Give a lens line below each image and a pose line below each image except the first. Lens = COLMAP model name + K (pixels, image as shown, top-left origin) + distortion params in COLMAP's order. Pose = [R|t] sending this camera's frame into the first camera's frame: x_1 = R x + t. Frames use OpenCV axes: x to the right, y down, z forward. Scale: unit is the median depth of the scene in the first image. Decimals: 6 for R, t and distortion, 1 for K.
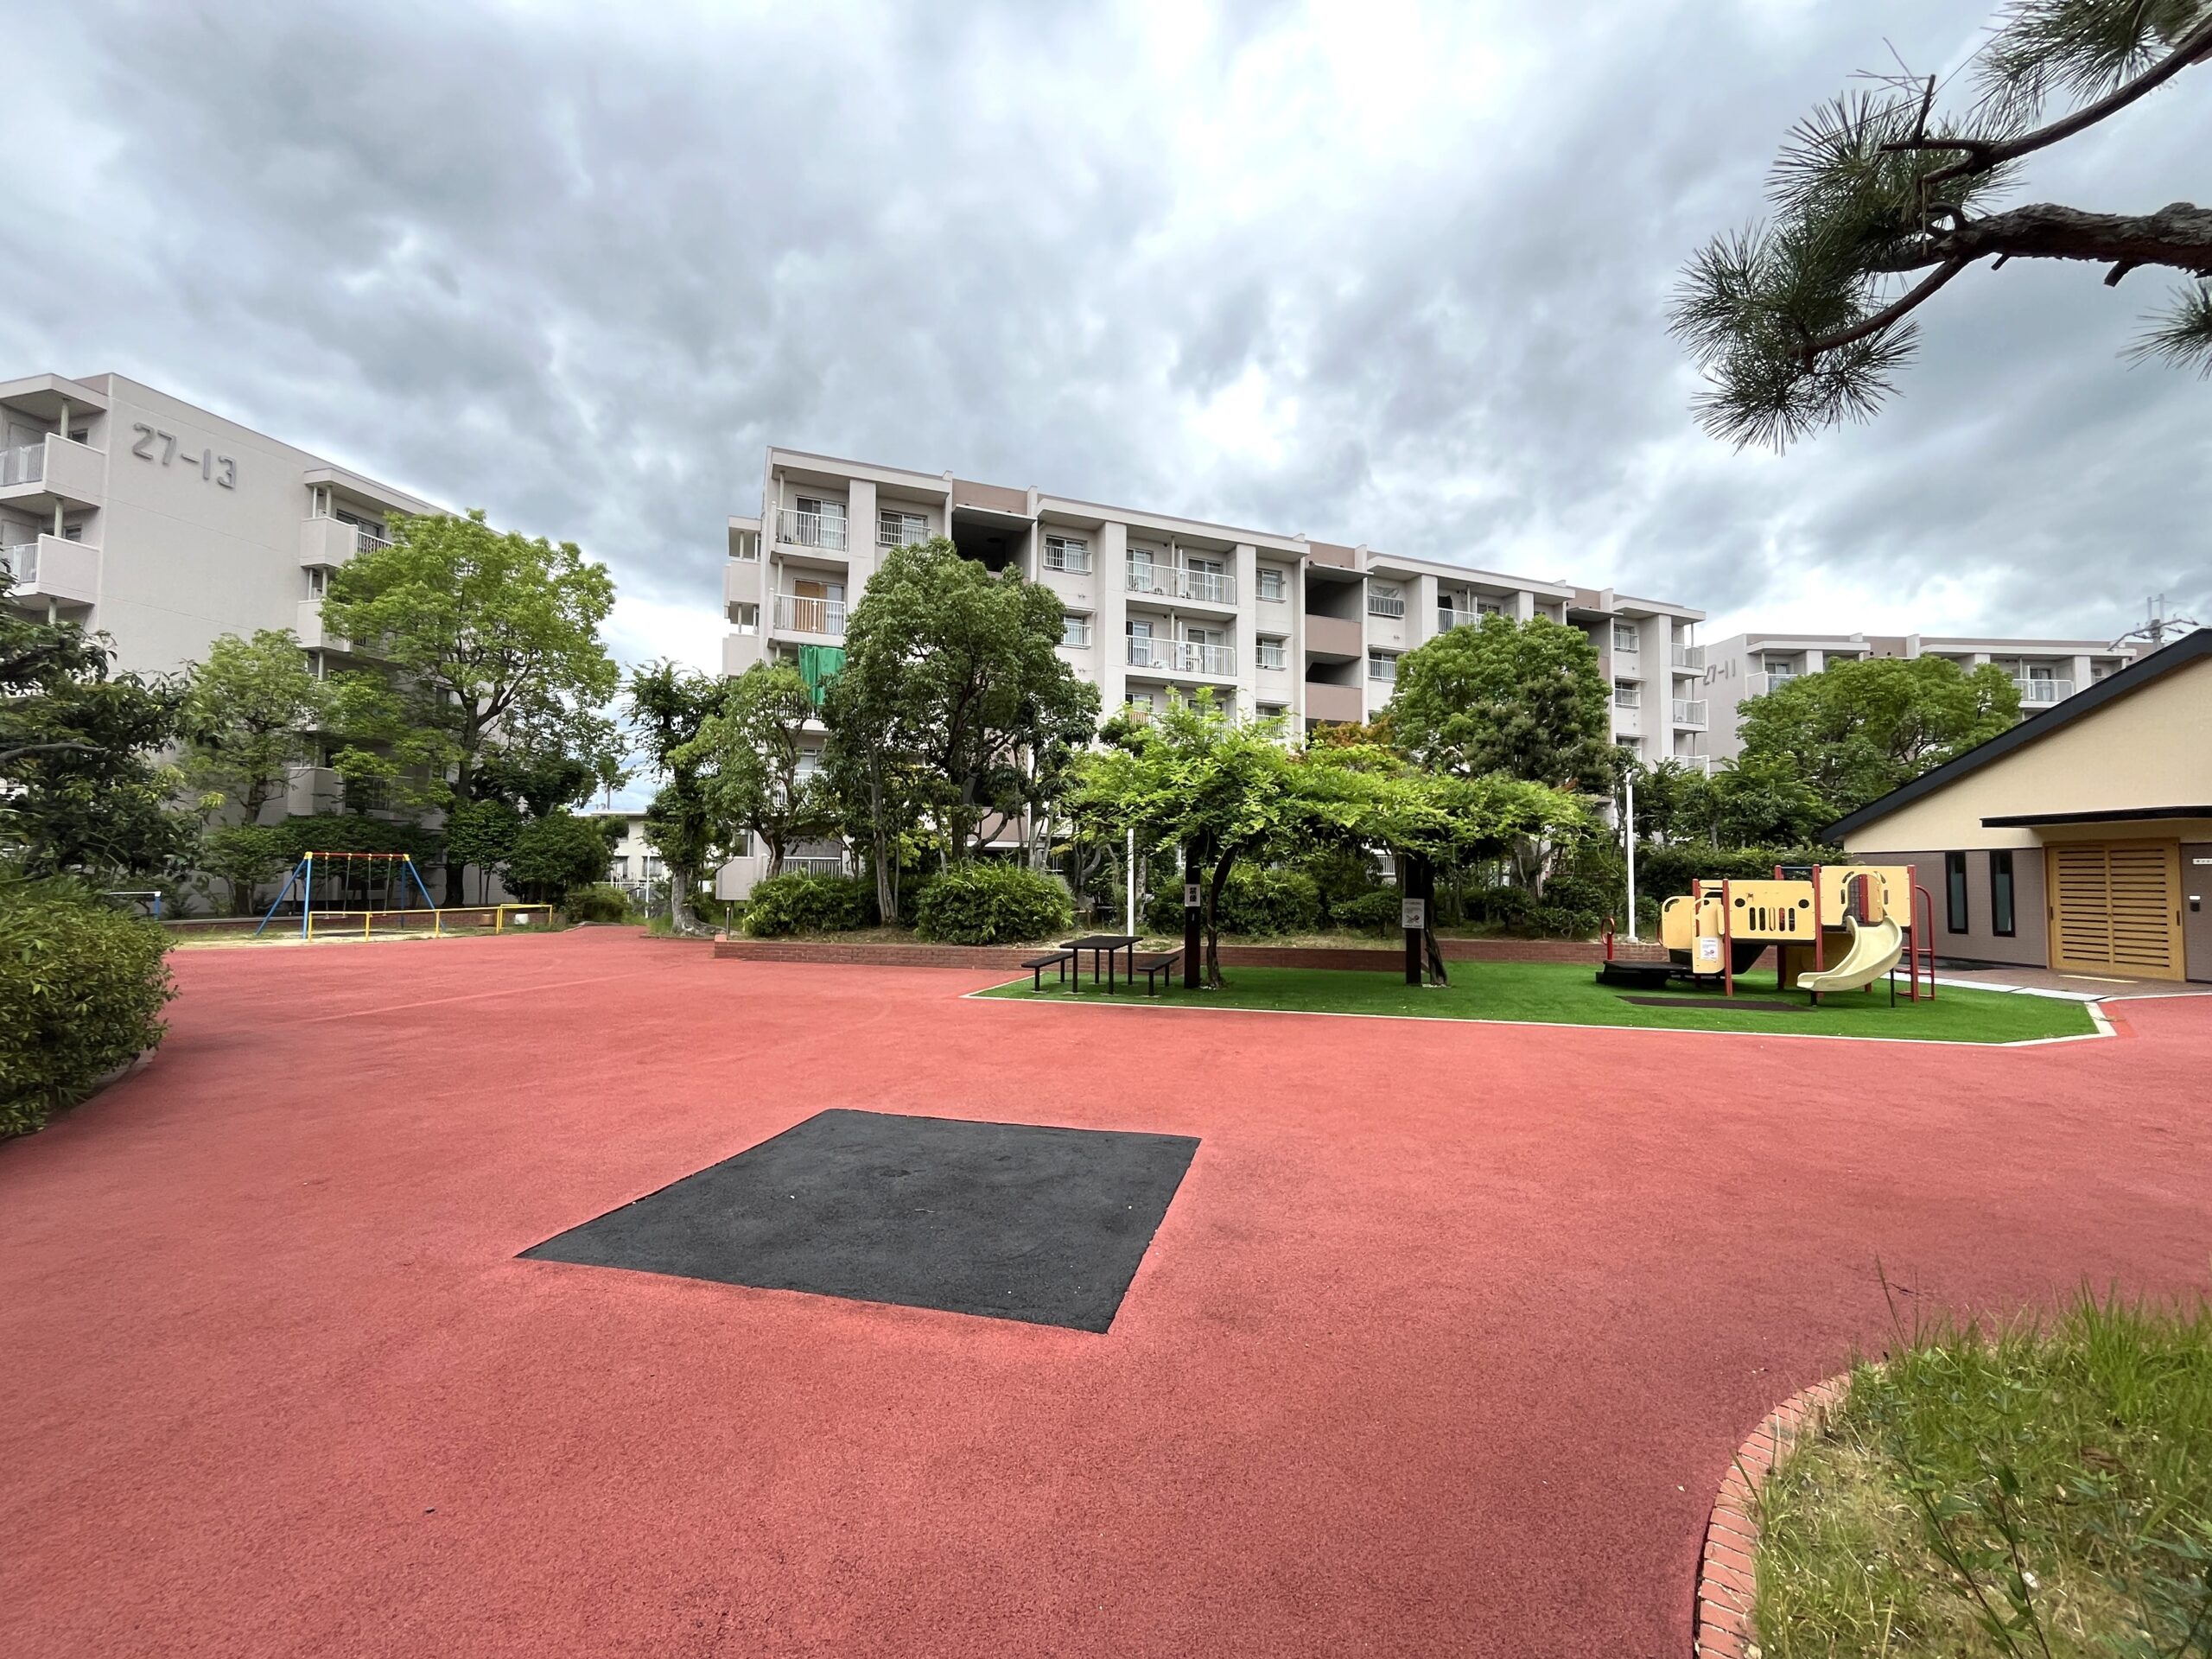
lens RADIAL K [[898.5, 0, 1106.0], [0, 898.5, 829.5], [0, 0, 1]] dist [-0.000448, -0.000026]
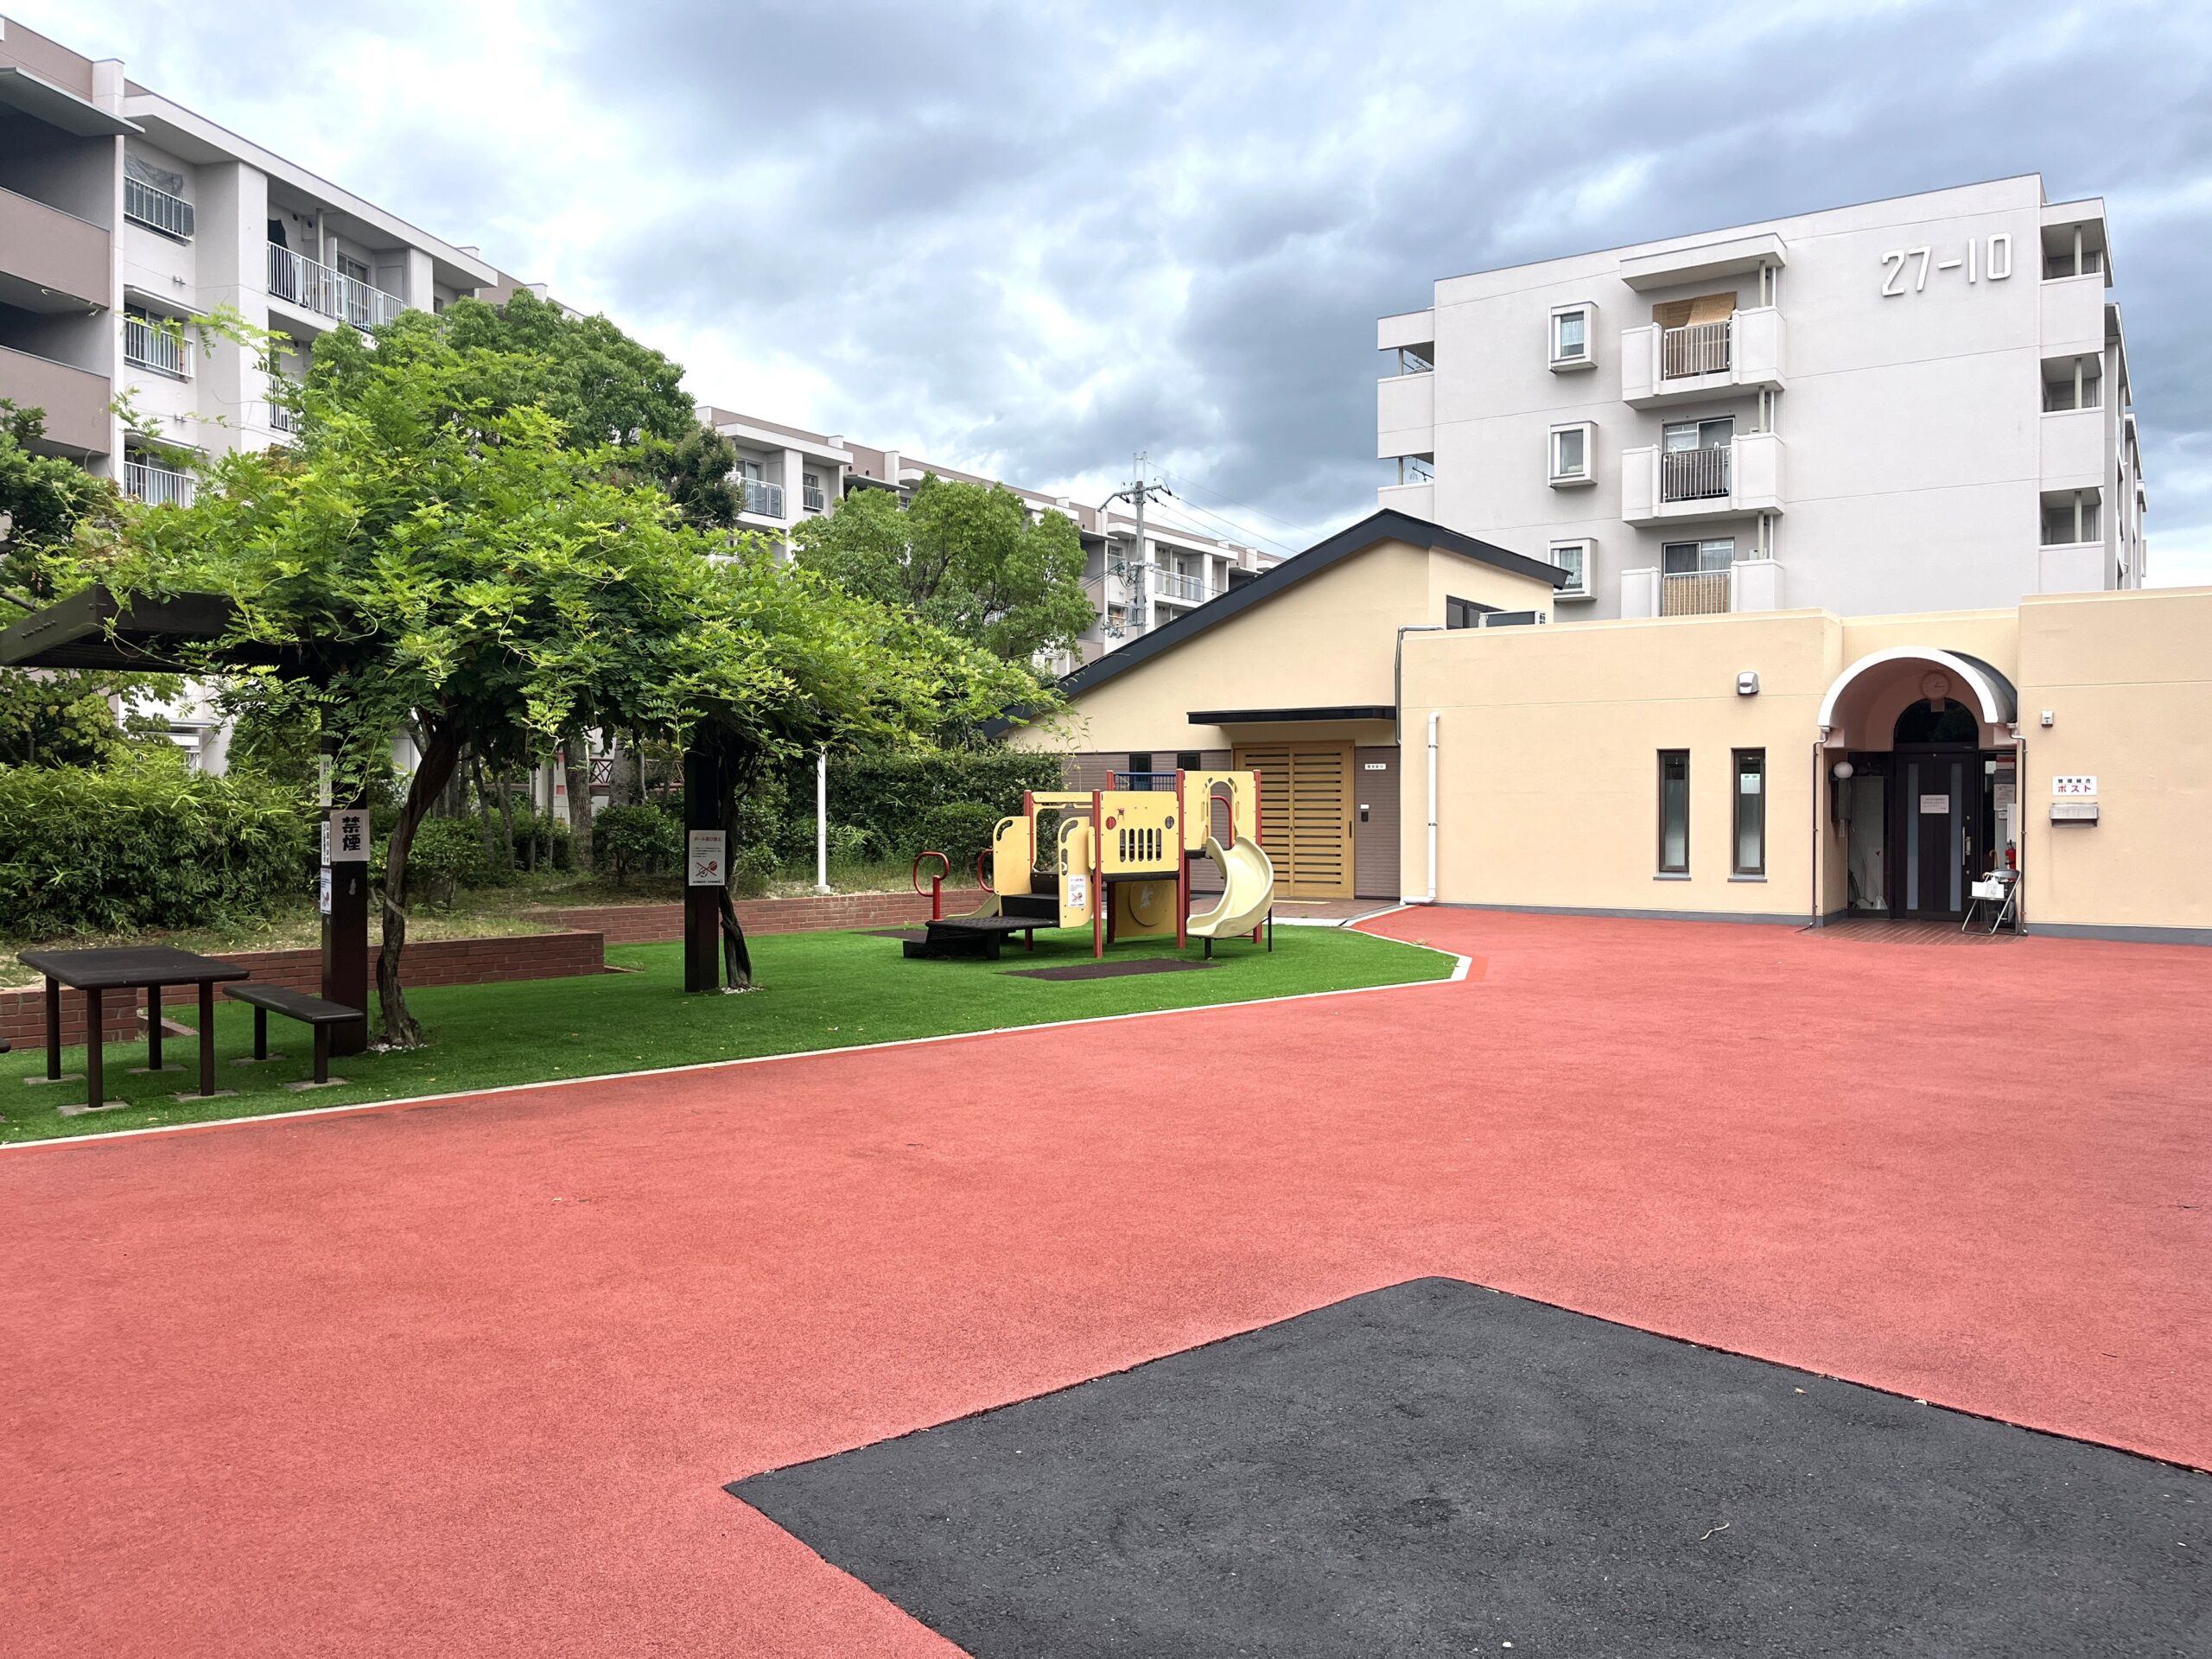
lens RADIAL K [[1665.3, 0, 1106.0], [0, 1665.3, 829.5], [0, 0, 1]] dist [0.011409, -0.006500]
pose [[0.583198, -0.026186, 0.811908, -0.346070], [-0.034496, 0.997780, 0.056959, 0.013931], [-0.811598, -0.061226, 0.581000, 0.261878]]
